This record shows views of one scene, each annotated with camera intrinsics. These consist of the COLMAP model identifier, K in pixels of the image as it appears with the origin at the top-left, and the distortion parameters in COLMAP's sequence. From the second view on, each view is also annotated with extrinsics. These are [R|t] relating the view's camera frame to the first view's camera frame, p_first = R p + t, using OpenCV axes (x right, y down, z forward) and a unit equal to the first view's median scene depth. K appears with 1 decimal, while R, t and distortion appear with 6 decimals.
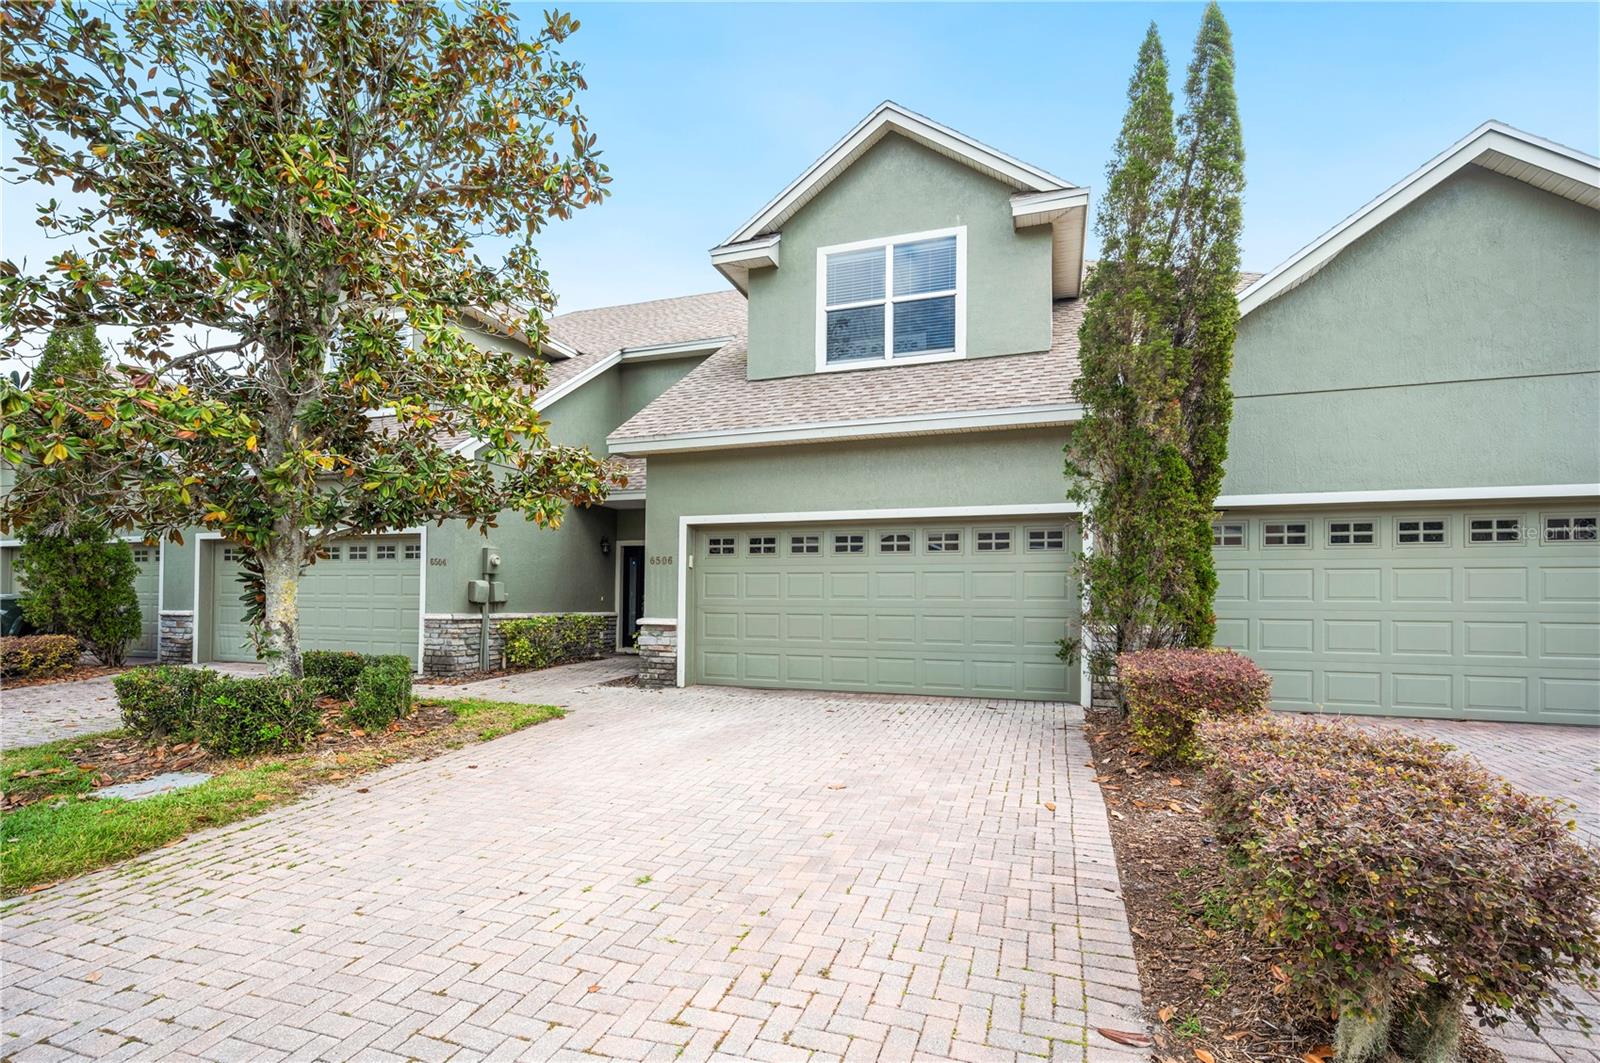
lens RADIAL K [[722.1, 0, 744.0], [0, 722.1, 547.1], [0, 0, 1]] dist [0.000238, -0.000616]
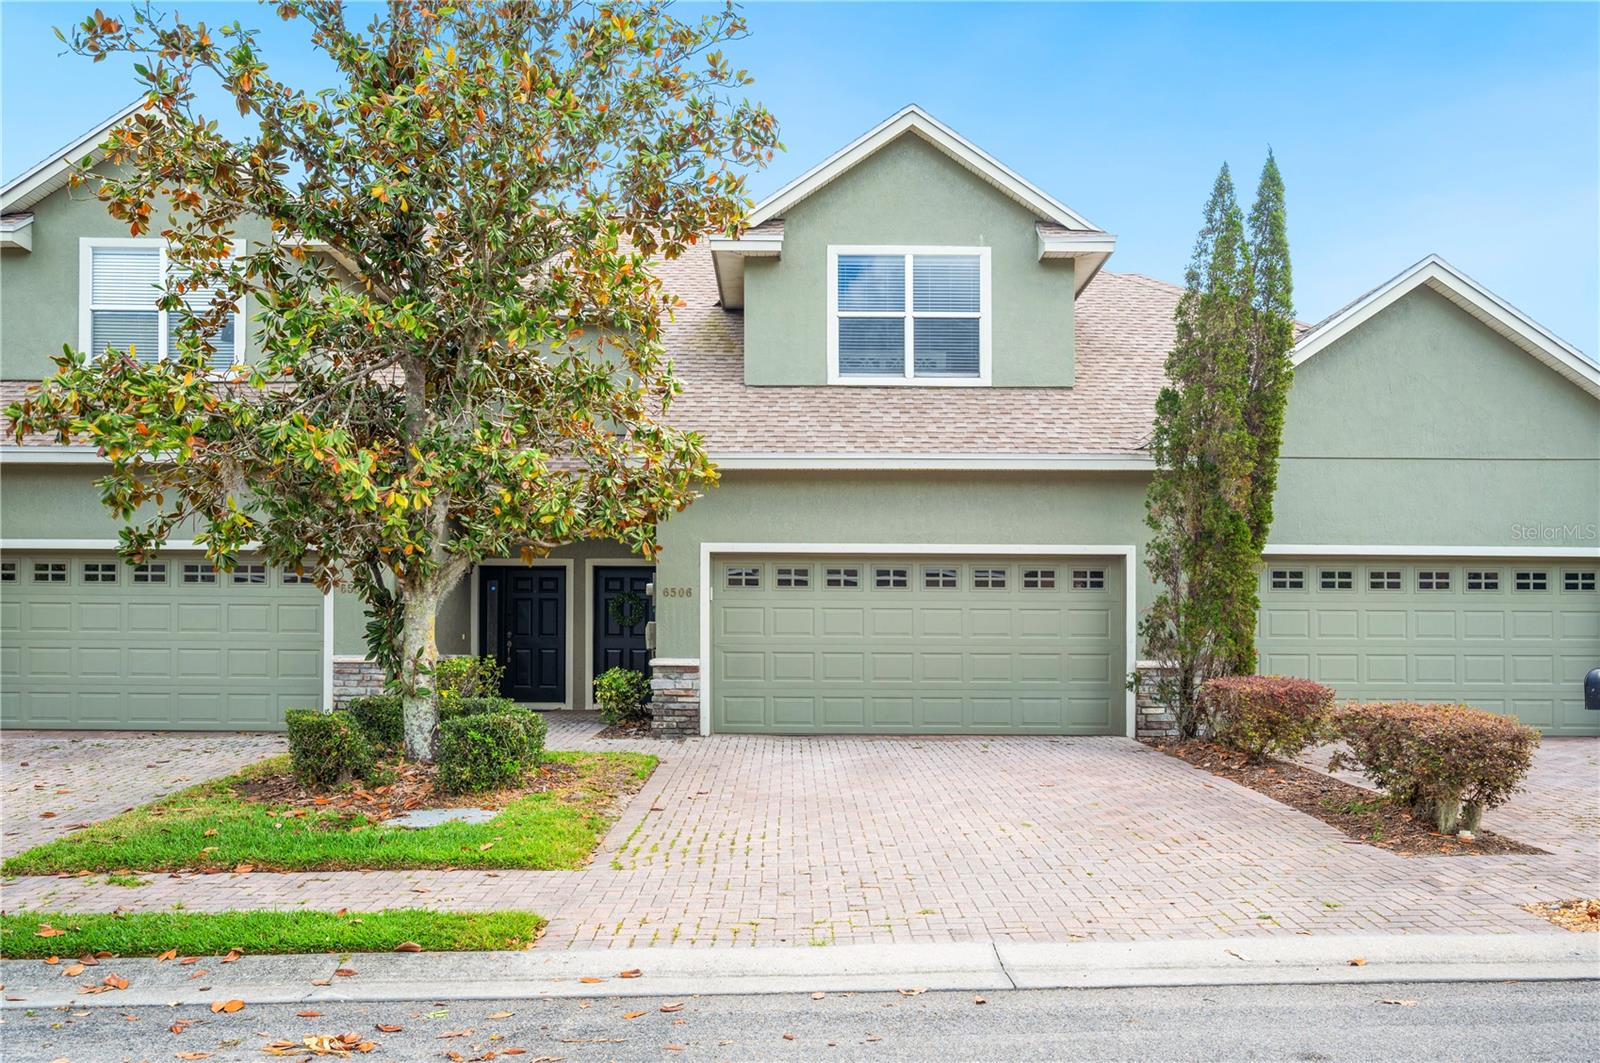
lens RADIAL K [[1235.5, 0, 670.8], [0, 1235.5, 512.4], [0, 0, 1]] dist [-0.004352, 0.000478]
pose [[0.955497, 0.030444, 0.293427, -0.596802], [-0.021315, 0.999186, -0.034259, -0.028580], [-0.294231, 0.026480, 0.955368, -0.455537]]
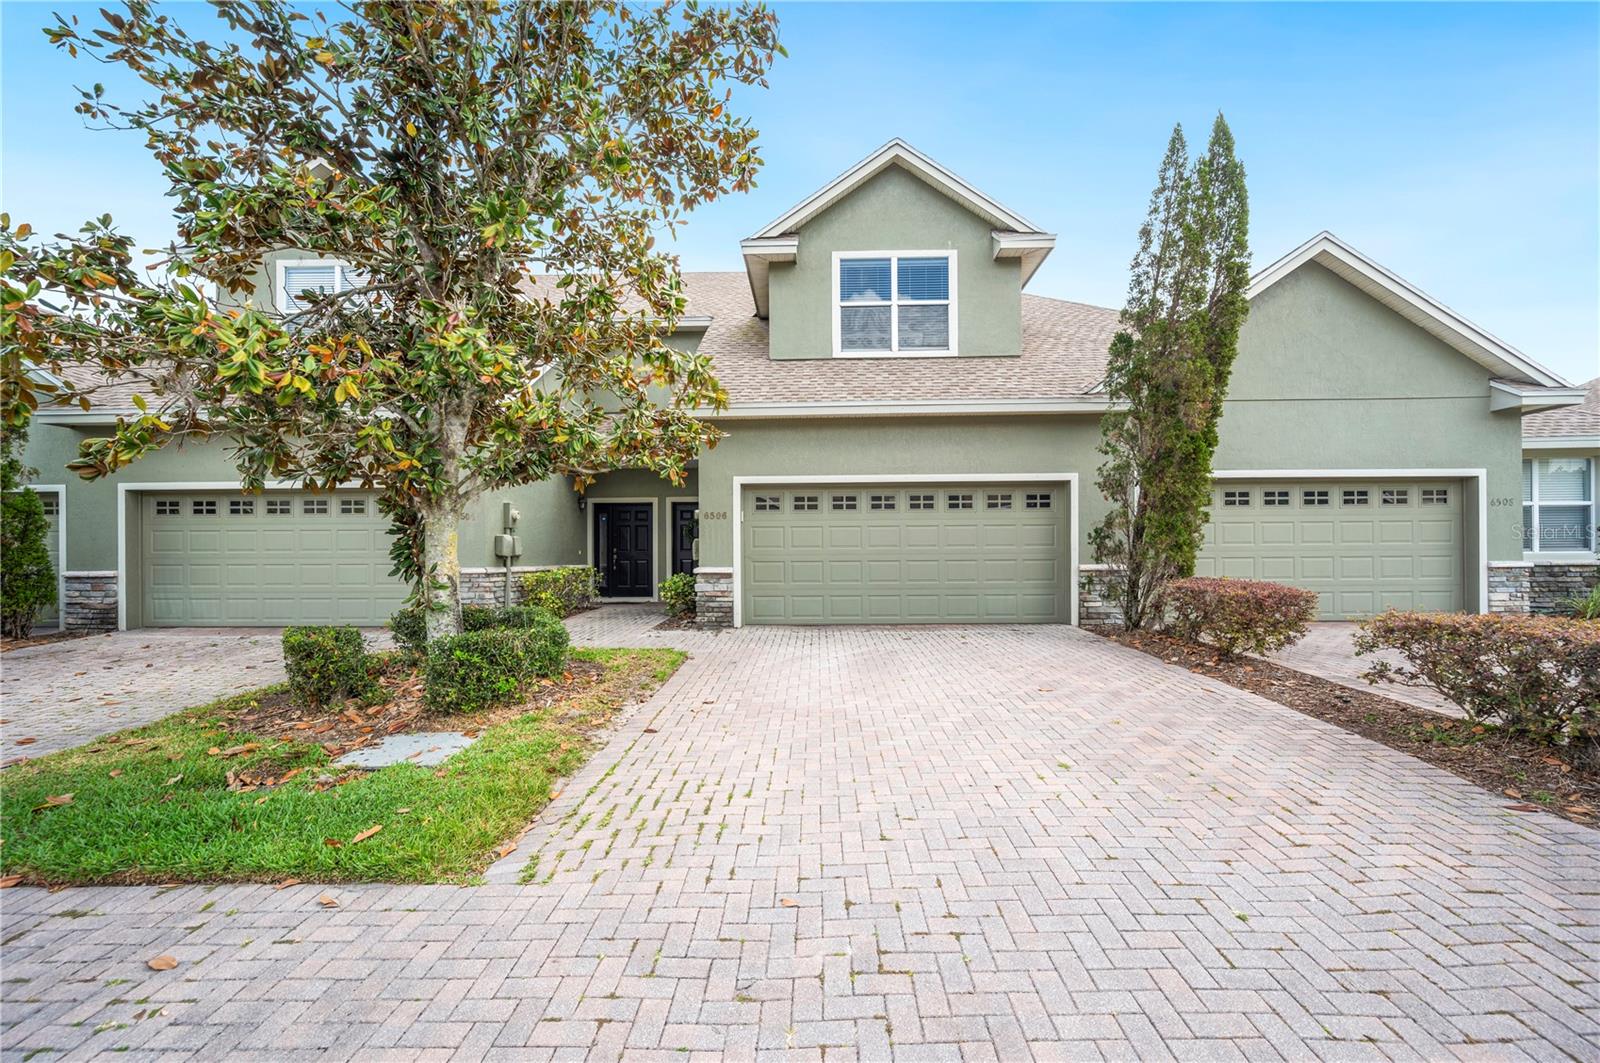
lens RADIAL K [[637.8, 0, 759.8], [0, 637.8, 515.0], [0, 0, 1]] dist [-0.001025, -0.000425]
pose [[0.954080, 0.005447, 0.299503, -0.363916], [-0.008827, 0.999912, 0.009934, 0.007715], [-0.299422, -0.012122, 0.954044, 0.041398]]
